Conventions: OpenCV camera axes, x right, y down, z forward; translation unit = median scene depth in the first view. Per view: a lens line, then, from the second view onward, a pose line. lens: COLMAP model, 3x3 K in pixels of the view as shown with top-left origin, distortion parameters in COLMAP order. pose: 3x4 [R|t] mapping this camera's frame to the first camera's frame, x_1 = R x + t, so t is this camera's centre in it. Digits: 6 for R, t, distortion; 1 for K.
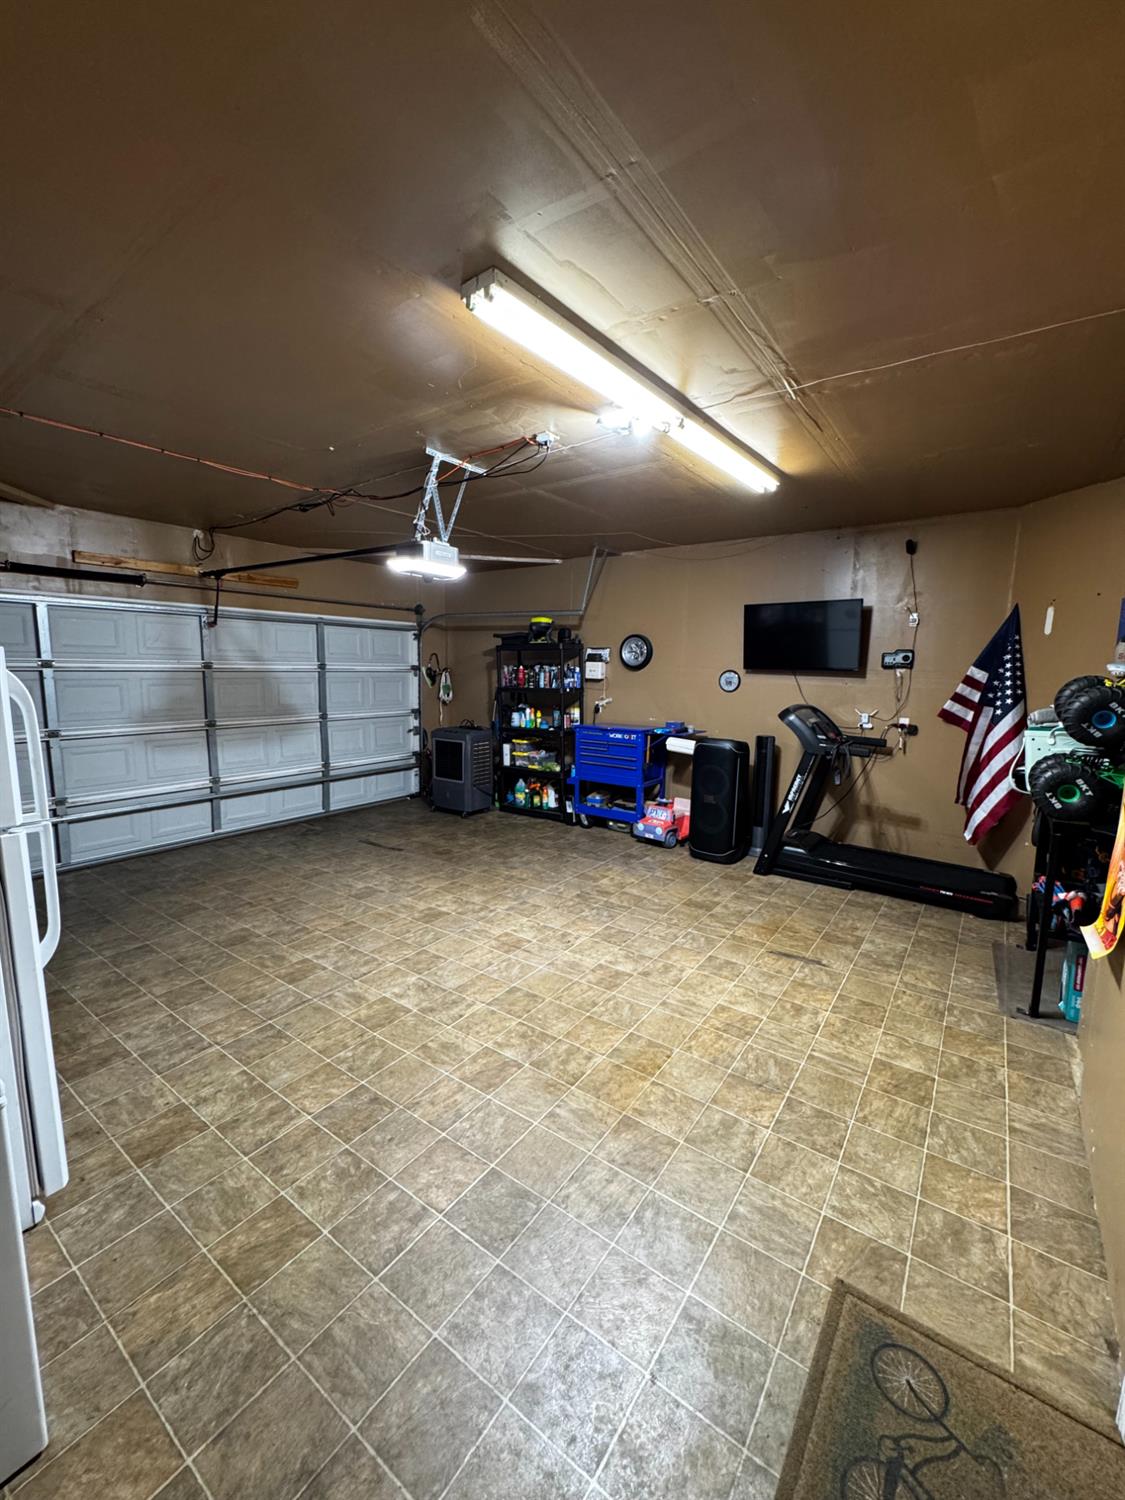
lens RADIAL K [[601.7, 0, 560.5], [0, 601.7, 750.1], [0, 0, 1]] dist [-0.005750, 0.000790]
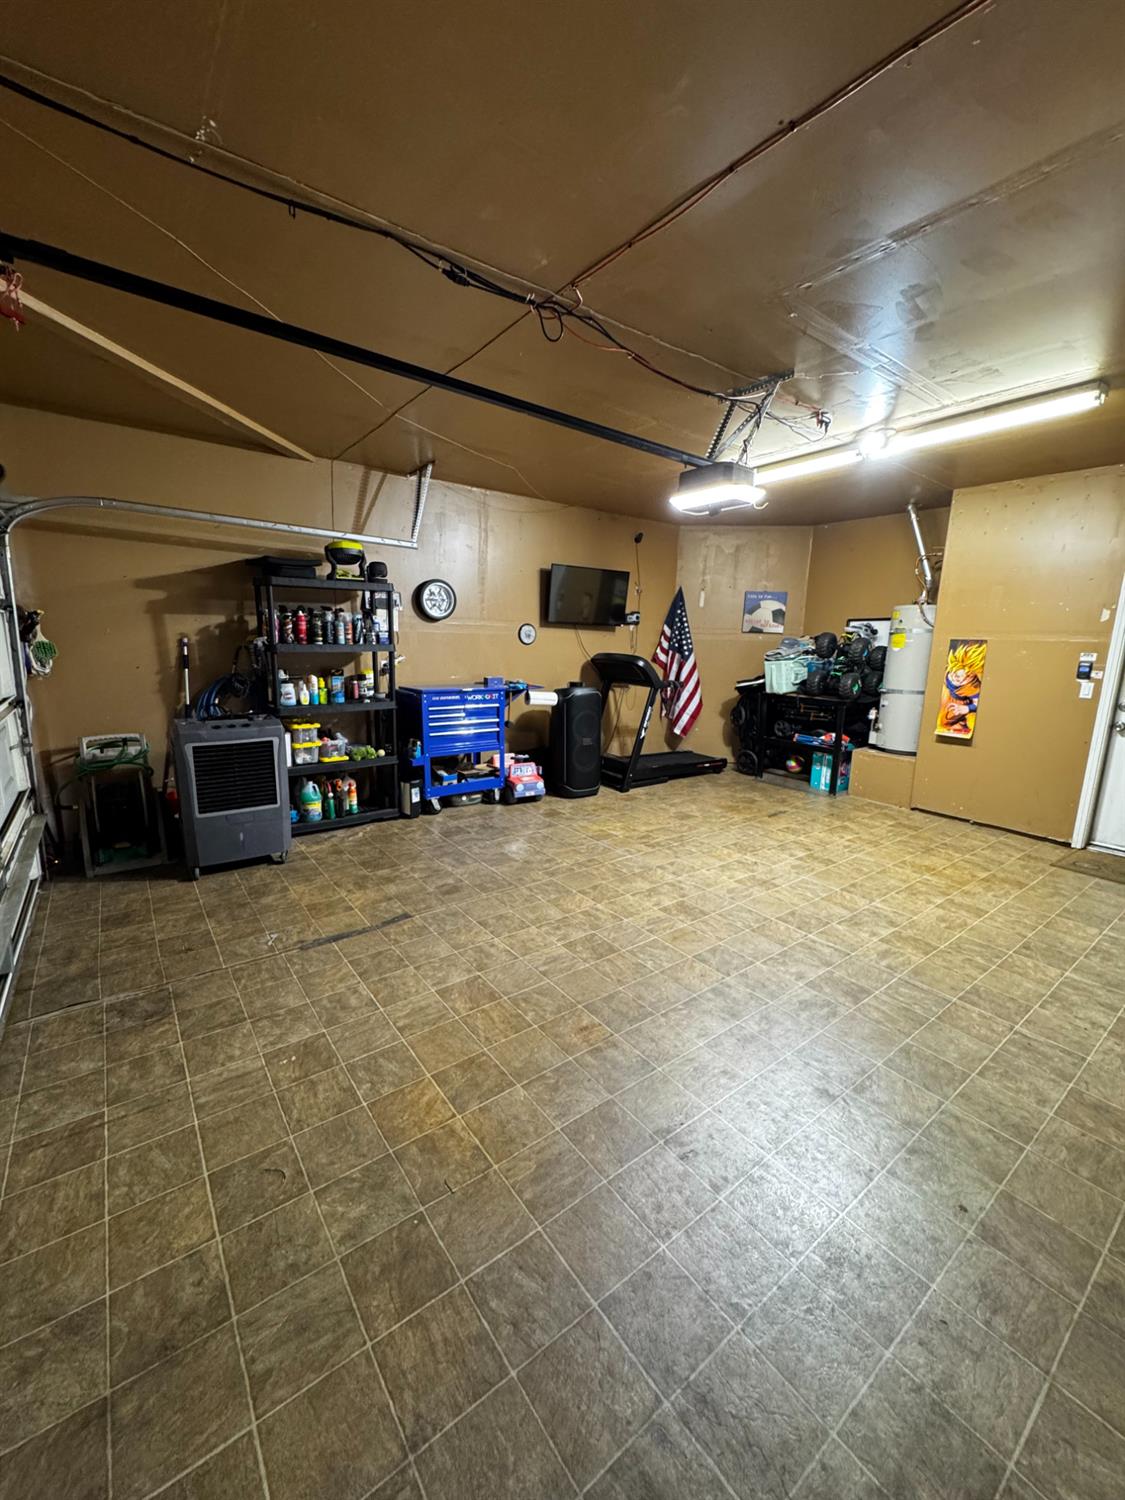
lens RADIAL K [[601.7, 0, 561.9], [0, 601.7, 748.8], [0, 0, 1]] dist [-0.005750, 0.000790]
pose [[0.294154, -0.180817, 0.938498, -0.991958], [0.106488, 0.982028, 0.155827, -0.102736], [-0.949807, 0.054102, 0.308122, 0.849586]]
